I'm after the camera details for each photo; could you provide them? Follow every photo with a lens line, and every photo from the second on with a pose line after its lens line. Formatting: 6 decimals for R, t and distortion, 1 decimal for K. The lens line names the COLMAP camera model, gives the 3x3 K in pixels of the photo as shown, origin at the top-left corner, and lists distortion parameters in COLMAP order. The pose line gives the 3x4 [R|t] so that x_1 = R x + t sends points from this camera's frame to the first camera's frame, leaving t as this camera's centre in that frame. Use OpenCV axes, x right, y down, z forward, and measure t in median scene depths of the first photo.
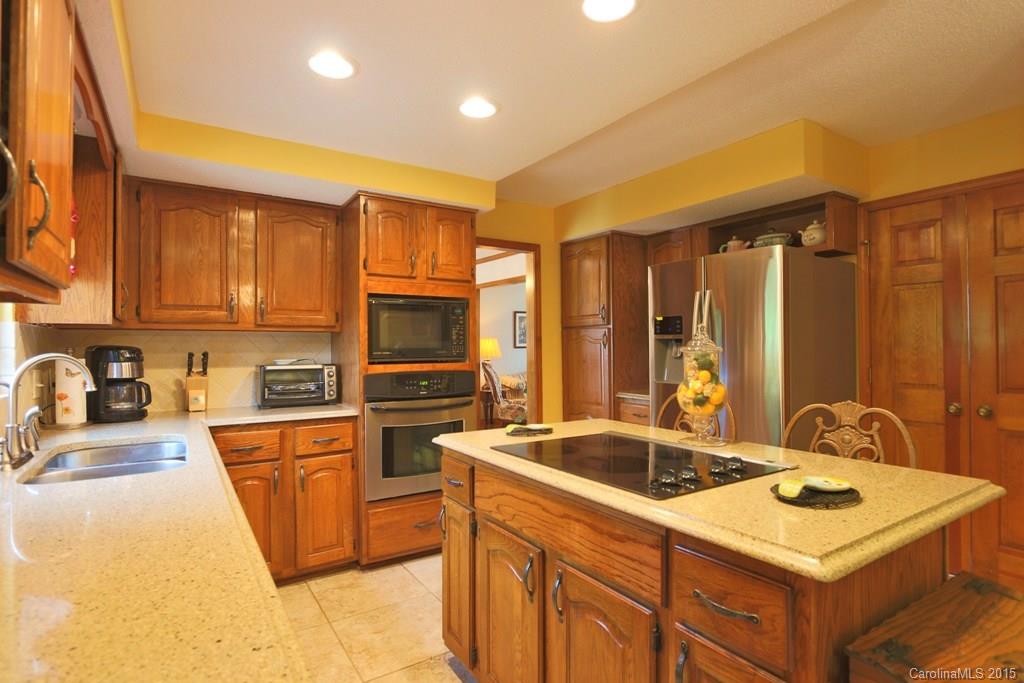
lens RADIAL K [[522.0, 0, 513.0], [0, 522.0, 344.3], [0, 0, 1]] dist [-0.006954, -0.004441]
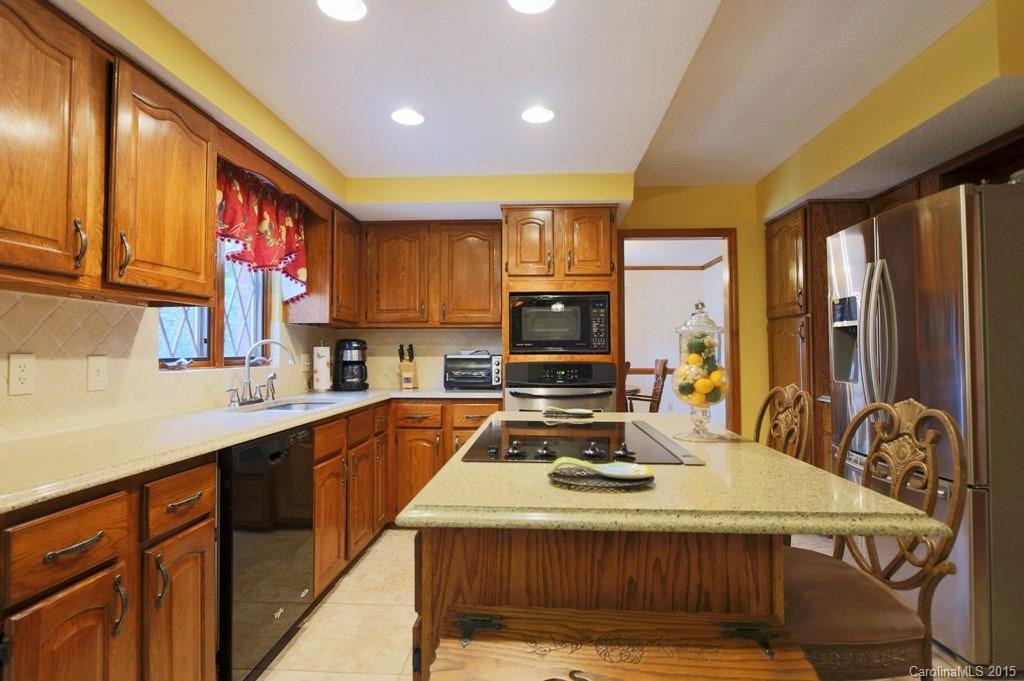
lens RADIAL K [[522.0, 0, 512.5], [0, 522.0, 338.6], [0, 0, 1]] dist [-0.006954, -0.004441]
pose [[0.802851, -0.011922, -0.596061, 0.410047], [-0.000557, 0.999785, -0.020747, 0.027728], [0.596180, 0.016988, 0.802671, 0.078183]]
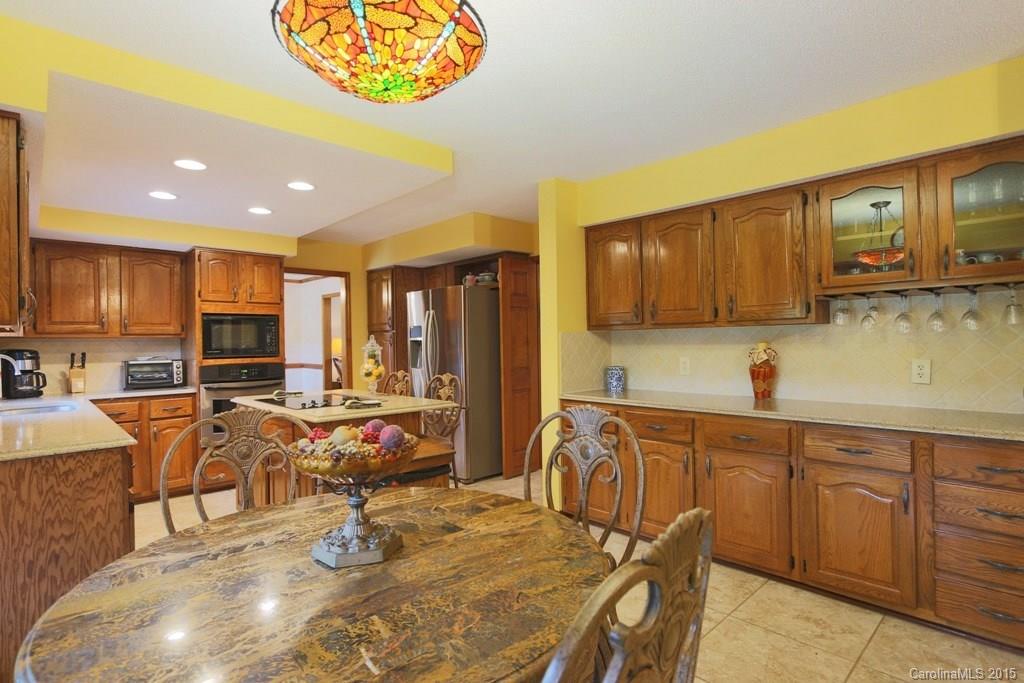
lens RADIAL K [[522.0, 0, 516.6], [0, 522.0, 342.7], [0, 0, 1]] dist [-0.006954, -0.004441]
pose [[0.983542, -0.009712, 0.180419, 0.353098], [0.008749, 0.999943, 0.006131, -0.011468], [-0.180468, -0.004452, 0.983571, -0.668741]]
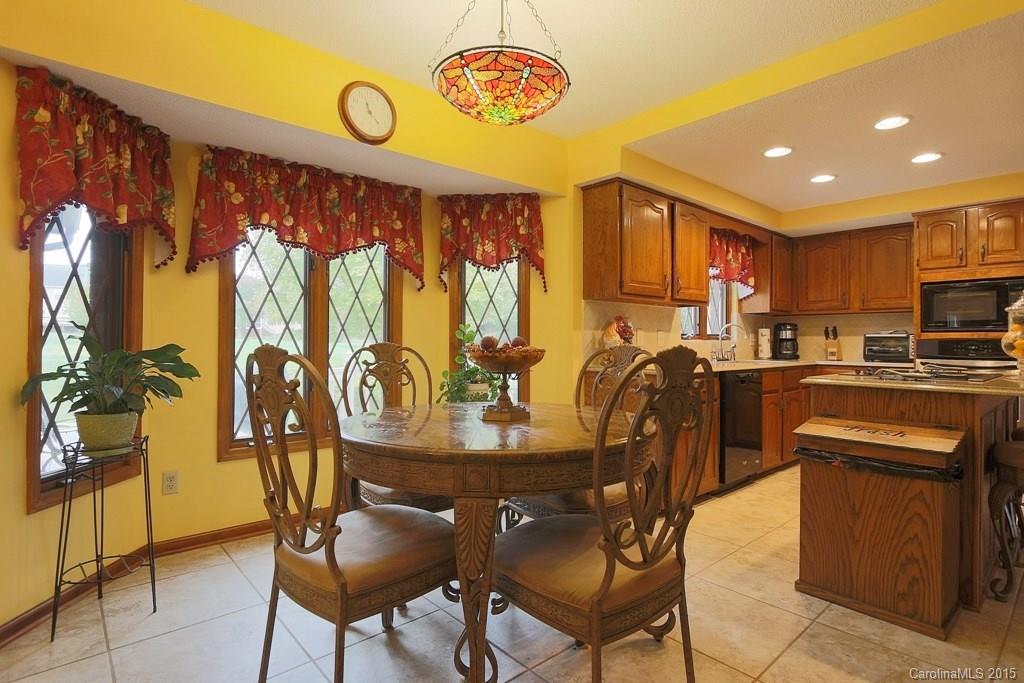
lens RADIAL K [[522.0, 0, 515.8], [0, 522.0, 342.1], [0, 0, 1]] dist [-0.006954, -0.004441]
pose [[0.148361, 0.006071, -0.988915, 0.962552], [-0.001393, 0.999981, 0.005929, 0.058074], [0.988932, 0.000498, 0.148367, -0.314237]]
